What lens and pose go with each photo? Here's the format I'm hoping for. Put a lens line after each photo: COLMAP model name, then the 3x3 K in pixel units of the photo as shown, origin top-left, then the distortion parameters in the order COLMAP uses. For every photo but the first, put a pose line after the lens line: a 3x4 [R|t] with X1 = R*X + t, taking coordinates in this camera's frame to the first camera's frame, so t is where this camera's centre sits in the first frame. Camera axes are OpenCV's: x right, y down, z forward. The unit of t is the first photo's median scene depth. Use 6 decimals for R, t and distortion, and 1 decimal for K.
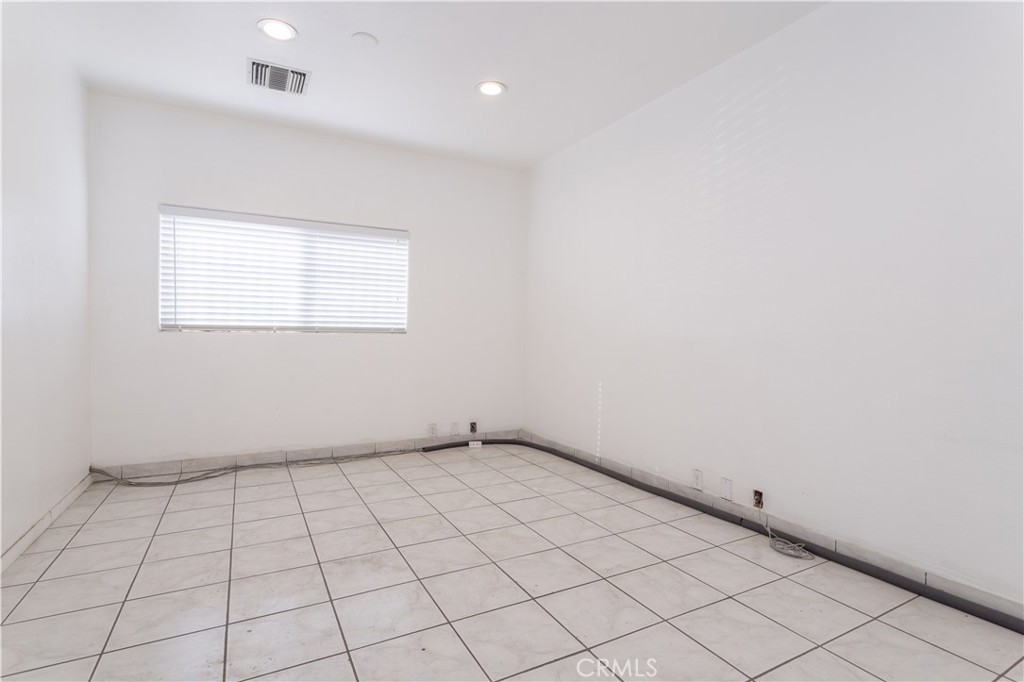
lens RADIAL K [[502.0, 0, 500.2], [0, 502.0, 338.7], [0, 0, 1]] dist [-0.002916, 0.003547]
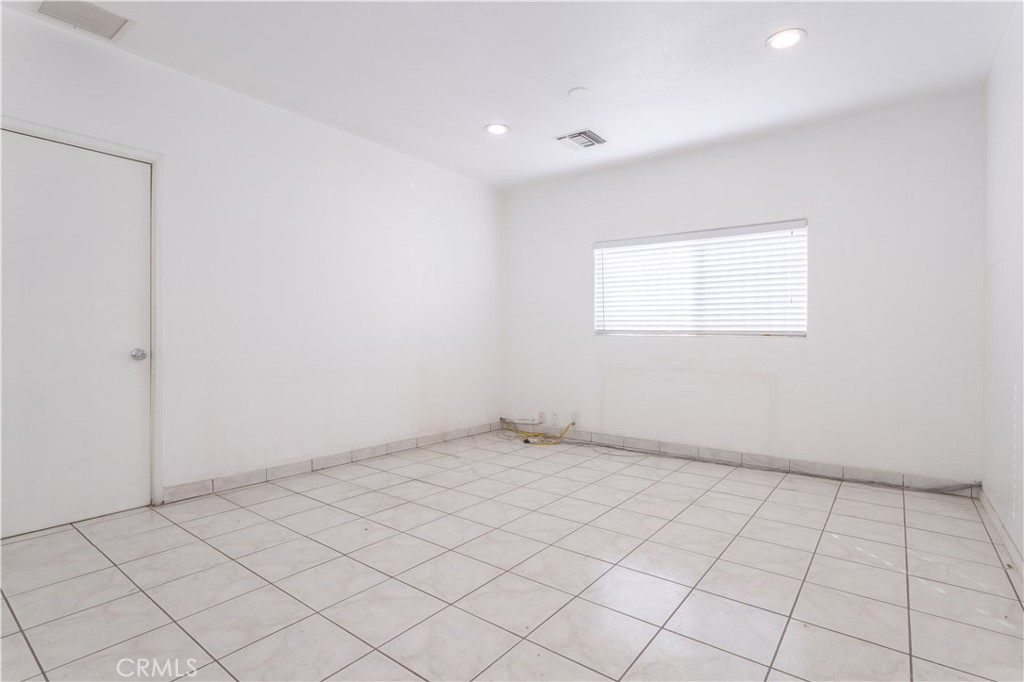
lens RADIAL K [[502.0, 0, 512.8], [0, 502.0, 337.0], [0, 0, 1]] dist [-0.002916, 0.003547]
pose [[0.442941, 0.000841, -0.896550, 0.390920], [-0.008222, 0.999961, -0.003124, -0.003820], [0.896513, 0.008755, 0.442931, 0.176766]]
